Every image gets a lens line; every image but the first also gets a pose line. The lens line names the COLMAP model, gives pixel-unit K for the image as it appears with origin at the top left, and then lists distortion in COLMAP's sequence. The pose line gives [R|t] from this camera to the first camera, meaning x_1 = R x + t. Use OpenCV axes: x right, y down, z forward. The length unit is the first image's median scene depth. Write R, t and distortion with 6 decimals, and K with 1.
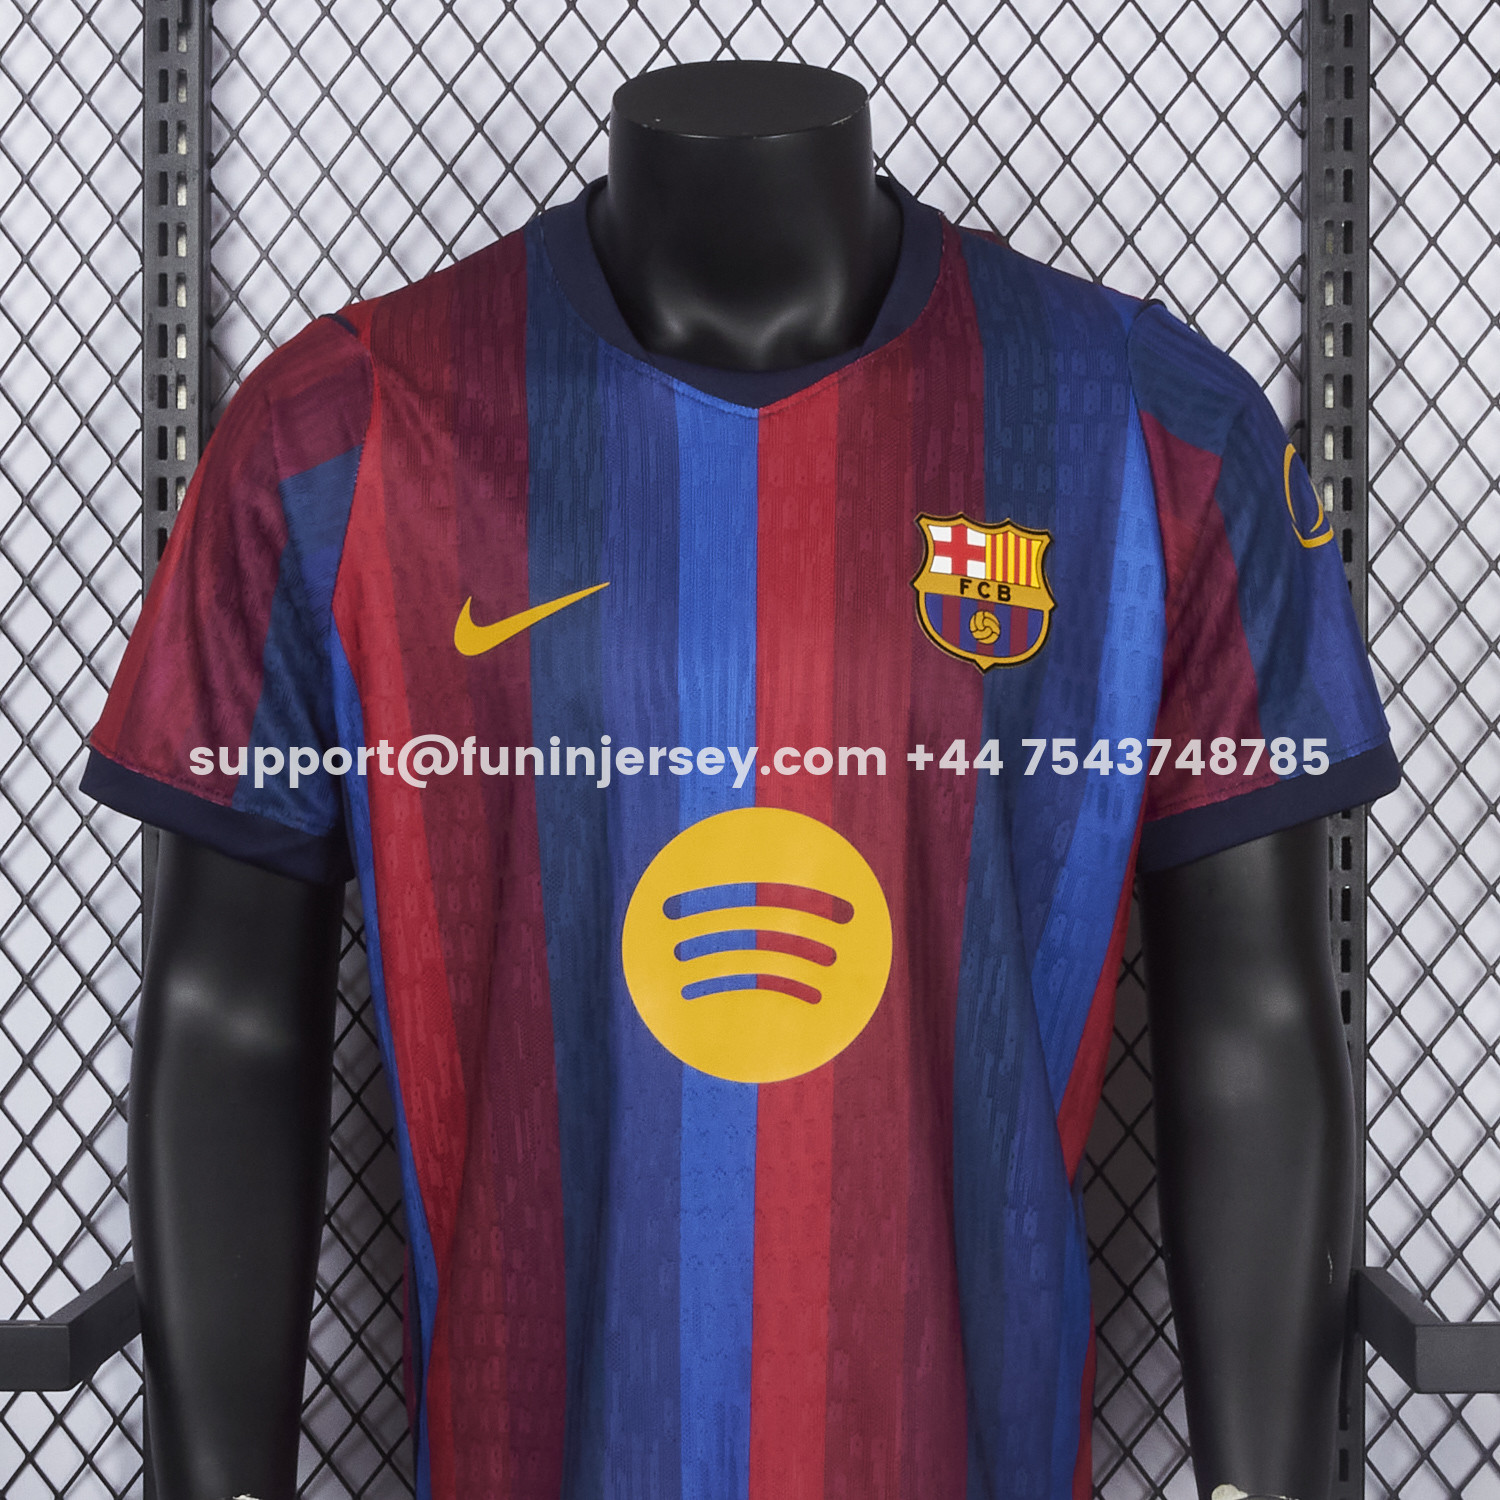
lens RADIAL K [[2652.8, 0, 744.9], [0, 2652.8, 746.3], [0, 0, 1]] dist [-0.066813, 0.000000]
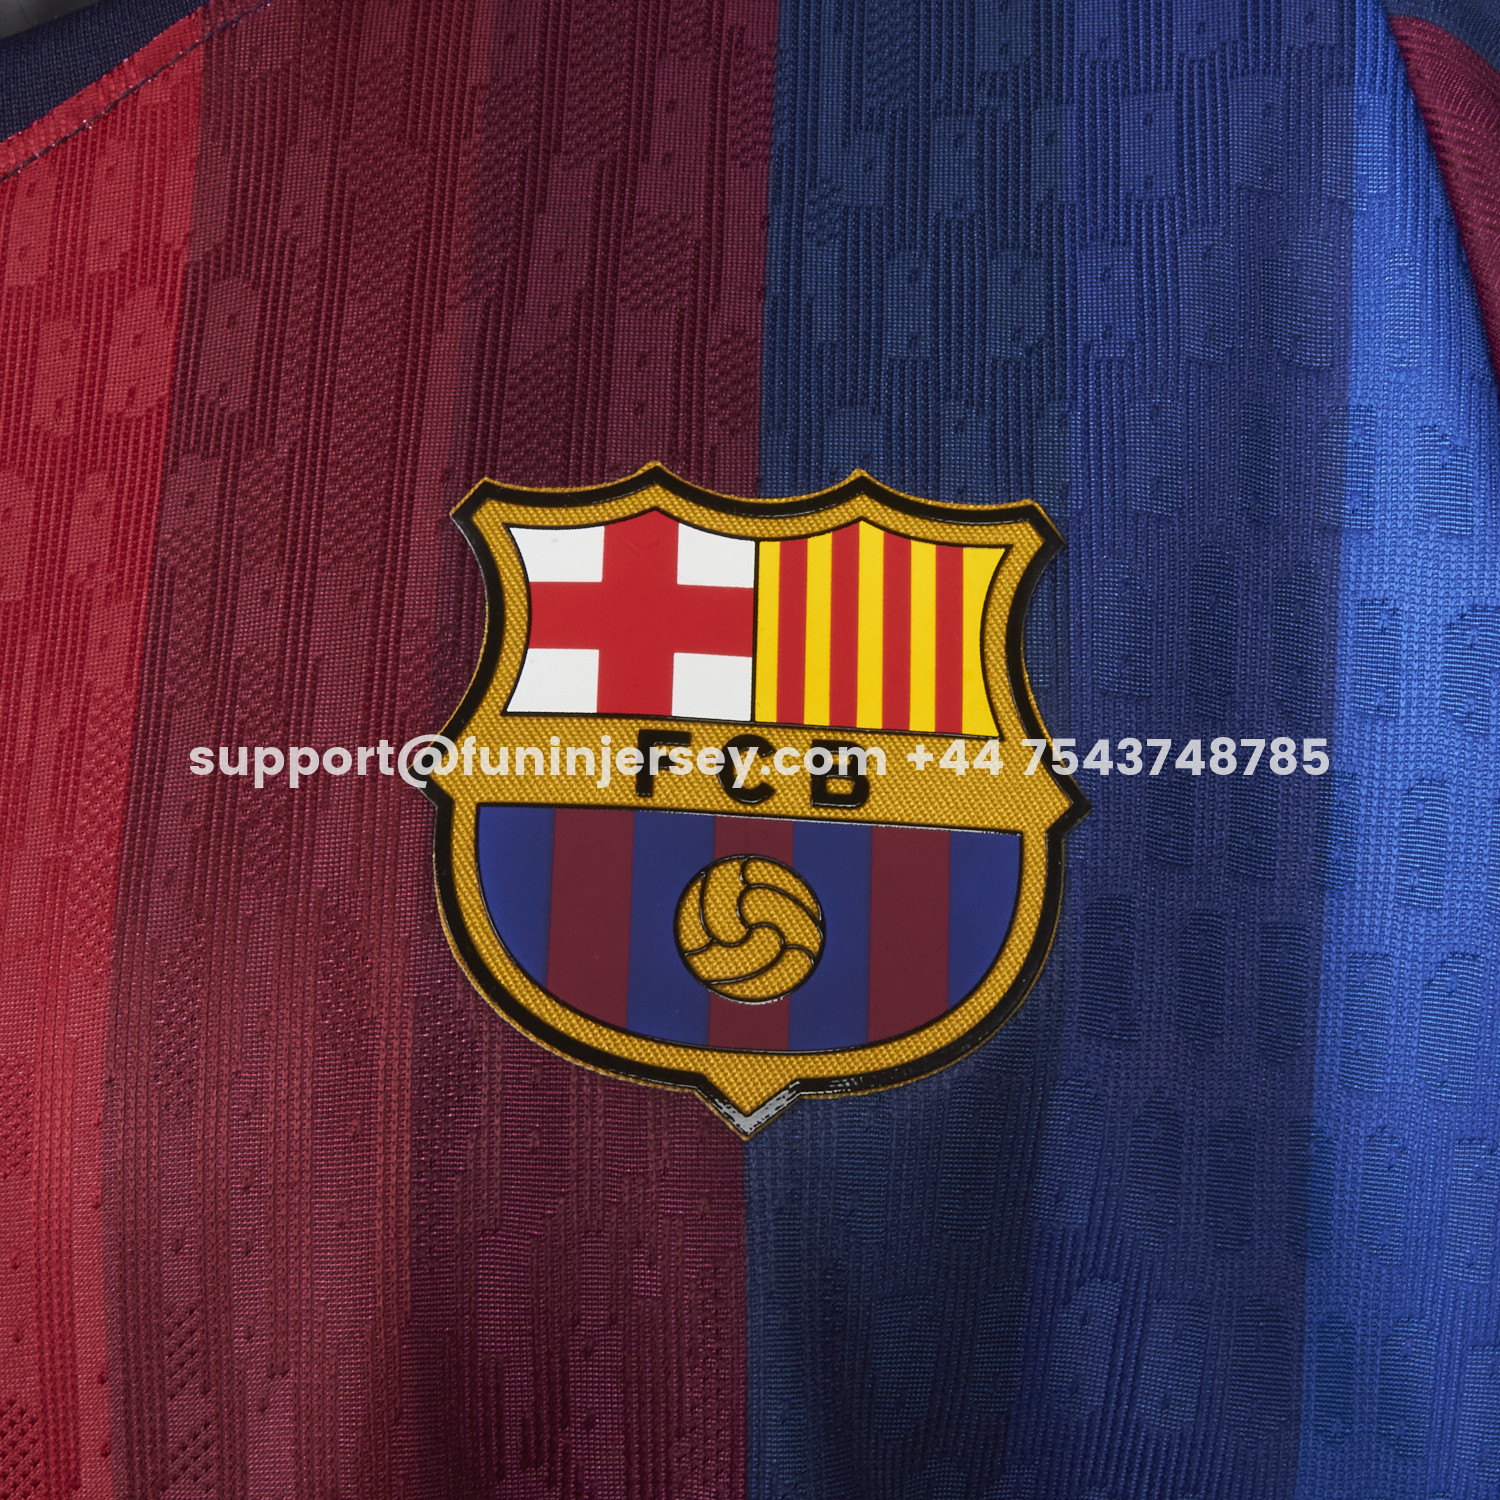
lens RADIAL K [[2652.8, 0, 750.6], [0, 2652.8, 749.9], [0, 0, 1]] dist [-0.066813, 0.000000]
pose [[0.973635, -0.087082, -0.210834, 0.139783], [0.074704, 0.995020, -0.065996, -0.044543], [0.215531, 0.048506, 0.975292, 0.759683]]
